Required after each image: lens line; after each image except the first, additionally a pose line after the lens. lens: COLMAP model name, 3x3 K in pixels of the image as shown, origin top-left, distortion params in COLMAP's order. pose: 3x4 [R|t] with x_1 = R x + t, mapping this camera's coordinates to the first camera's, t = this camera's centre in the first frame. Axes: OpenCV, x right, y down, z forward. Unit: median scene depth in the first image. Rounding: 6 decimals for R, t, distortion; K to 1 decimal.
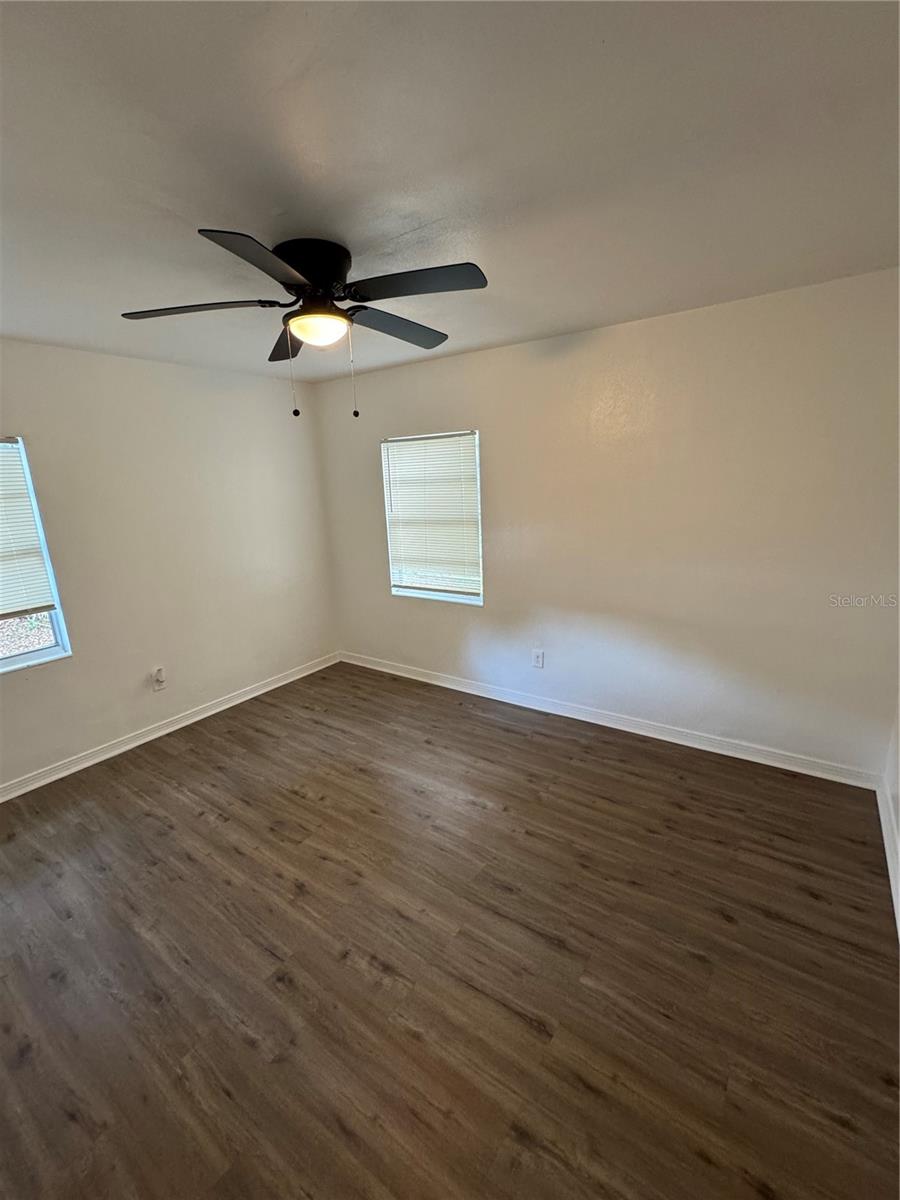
lens RADIAL K [[508.6, 0, 447.6], [0, 508.6, 602.5], [0, 0, 1]] dist [-0.001411, -0.002755]
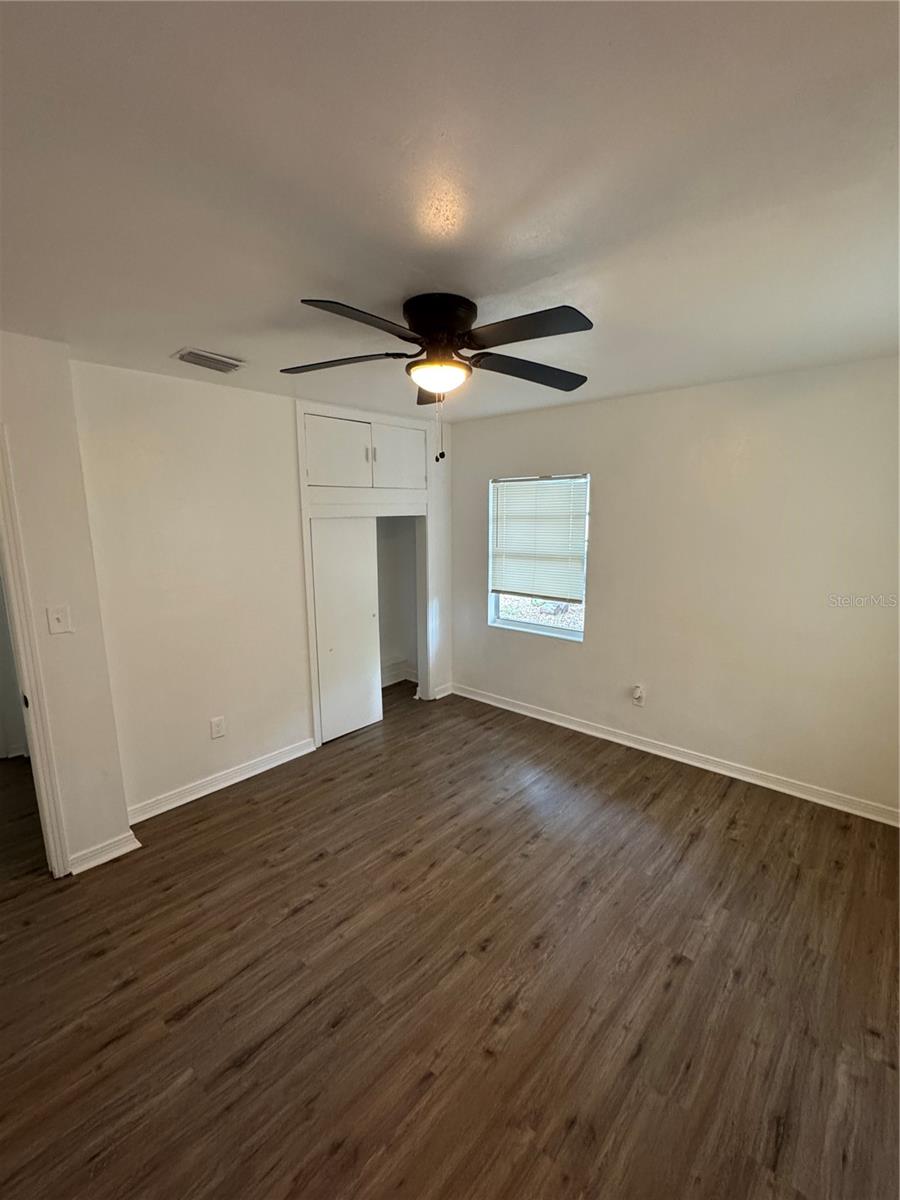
lens RADIAL K [[508.6, 0, 447.6], [0, 508.6, 602.5], [0, 0, 1]] dist [-0.001411, -0.002755]
pose [[-0.106089, 0.218125, -0.970137, 0.696685], [-0.229307, 0.943980, 0.237319, -0.293479], [0.967555, 0.247636, -0.050128, 0.974128]]
